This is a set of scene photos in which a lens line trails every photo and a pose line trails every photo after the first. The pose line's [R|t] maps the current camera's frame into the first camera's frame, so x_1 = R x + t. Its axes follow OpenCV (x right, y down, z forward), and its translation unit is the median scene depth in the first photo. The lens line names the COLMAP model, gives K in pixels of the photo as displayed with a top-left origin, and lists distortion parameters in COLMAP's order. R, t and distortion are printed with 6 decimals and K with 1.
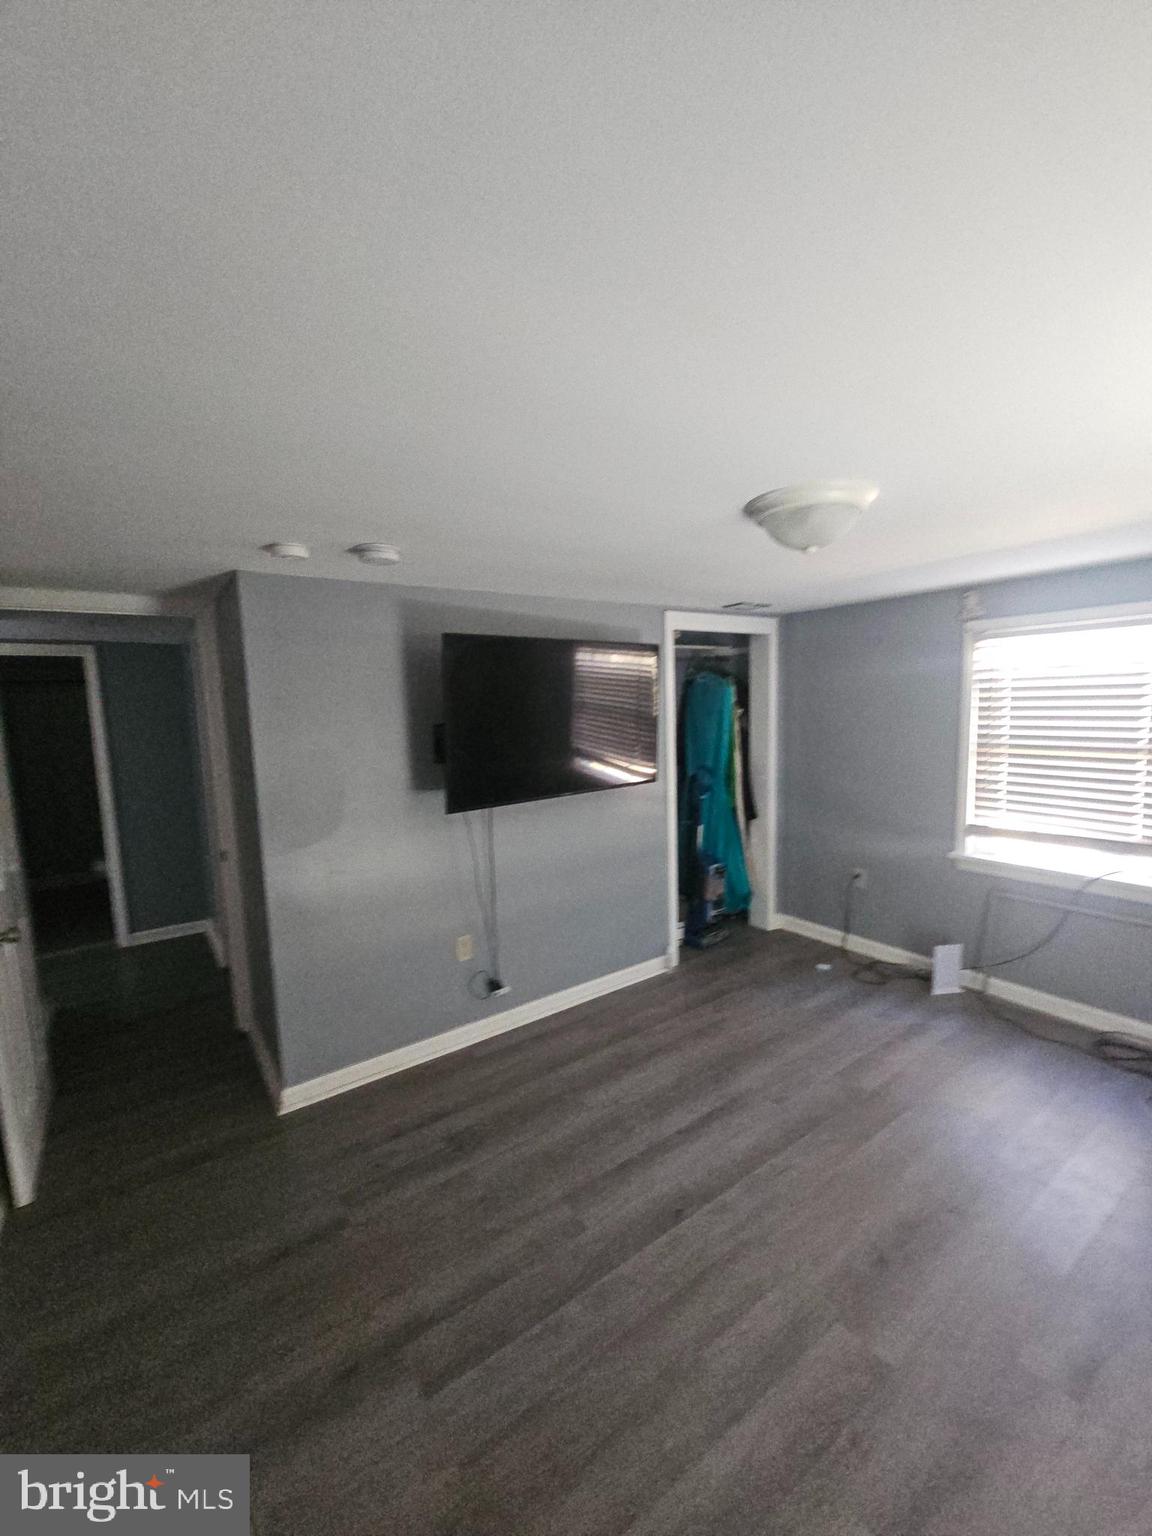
lens RADIAL K [[628.0, 0, 579.6], [0, 628.0, 774.8], [0, 0, 1]] dist [0.003136, 0.000130]
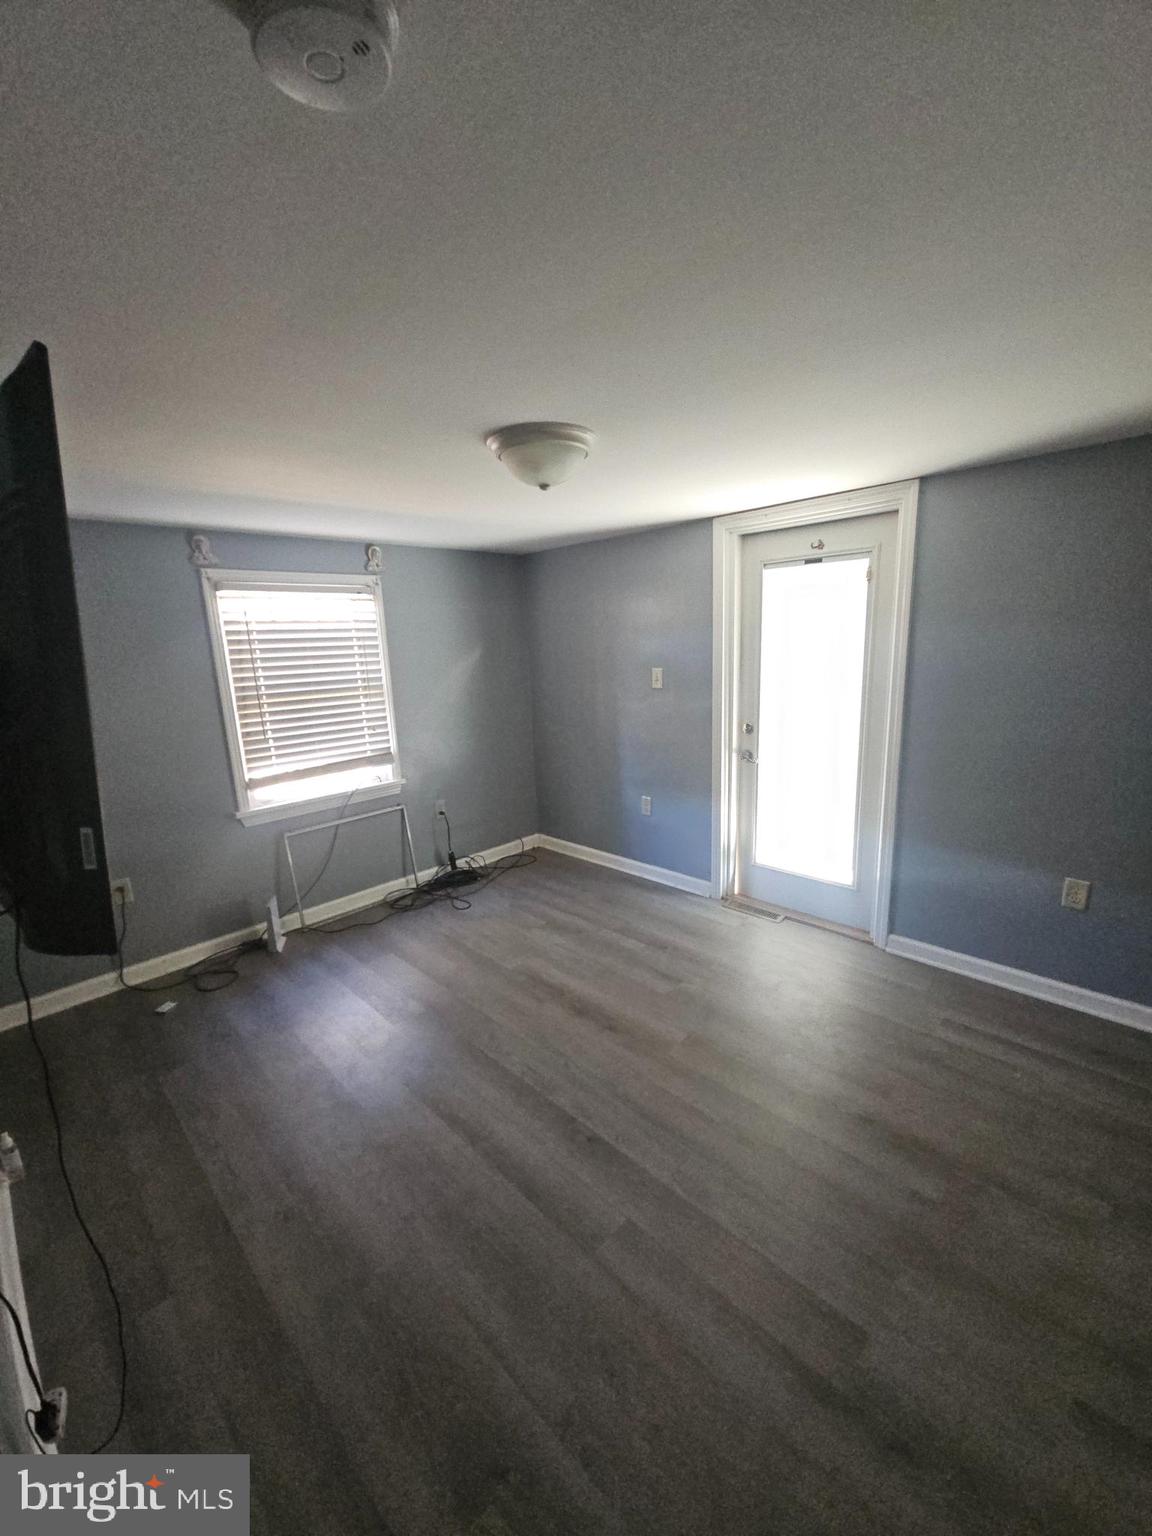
lens RADIAL K [[628.0, 0, 579.6], [0, 628.0, 774.8], [0, 0, 1]] dist [0.003136, 0.000130]
pose [[-0.171374, -0.168322, 0.970721, -0.441472], [0.159552, 0.967549, 0.195940, -0.039733], [-0.972201, 0.188459, -0.138956, 0.648034]]
